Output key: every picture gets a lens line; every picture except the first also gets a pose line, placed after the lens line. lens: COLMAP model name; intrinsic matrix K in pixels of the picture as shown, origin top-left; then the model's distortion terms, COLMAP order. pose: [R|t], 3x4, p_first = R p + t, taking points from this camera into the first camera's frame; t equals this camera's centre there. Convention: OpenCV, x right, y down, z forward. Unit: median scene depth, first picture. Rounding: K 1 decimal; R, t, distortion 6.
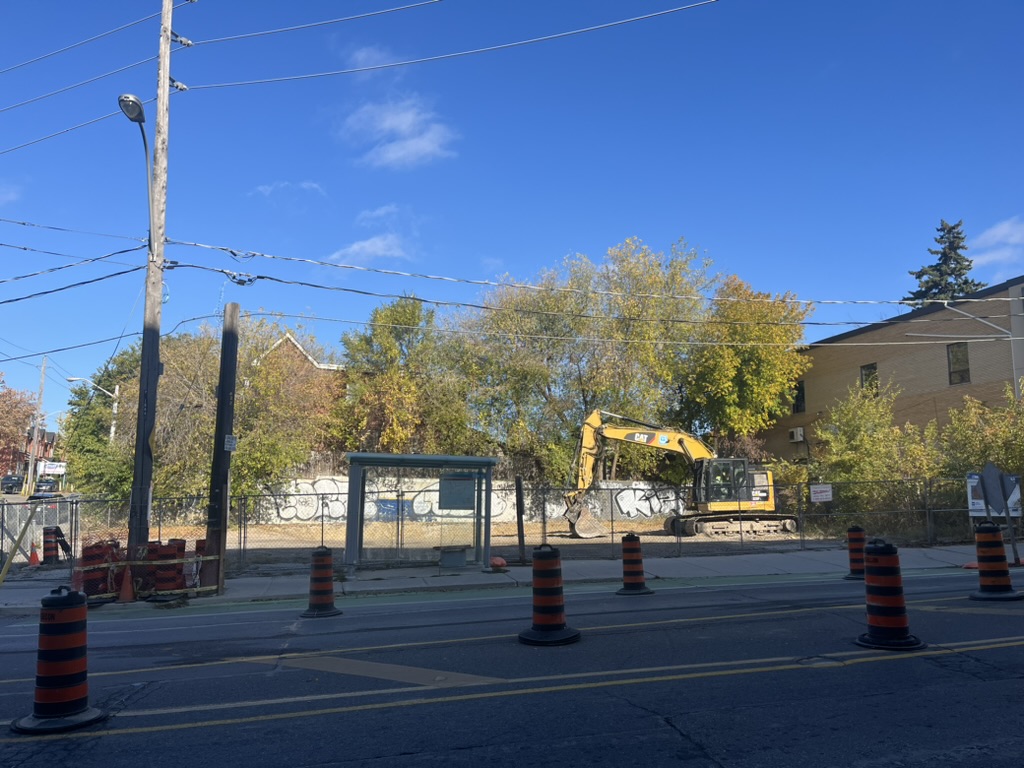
lens RADIAL K [[733.7, 0, 512.0], [0, 733.7, 384.0], [0, 0, 1]] dist [0.046014, 0.000043]
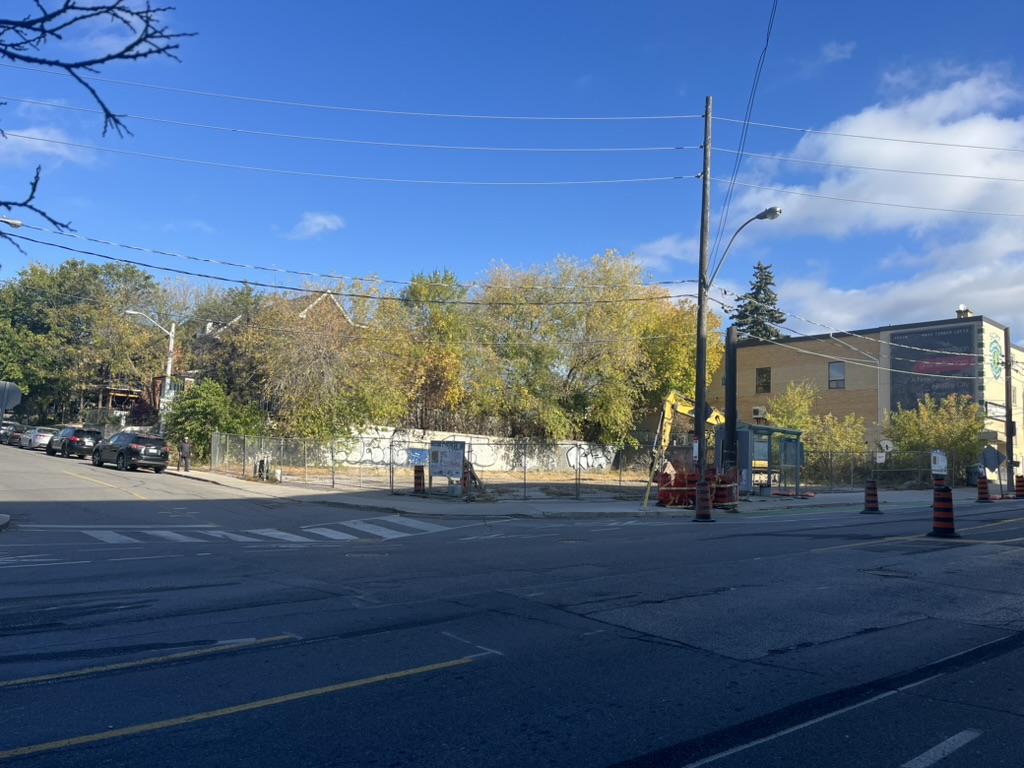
lens RADIAL K [[733.7, 0, 512.0], [0, 733.7, 384.0], [0, 0, 1]] dist [0.046014, 0.000043]
pose [[0.907597, 0.076321, 0.412846, -0.530335], [-0.100481, 0.994247, 0.037093, 0.000325], [-0.407641, -0.075149, 0.910045, -0.095386]]
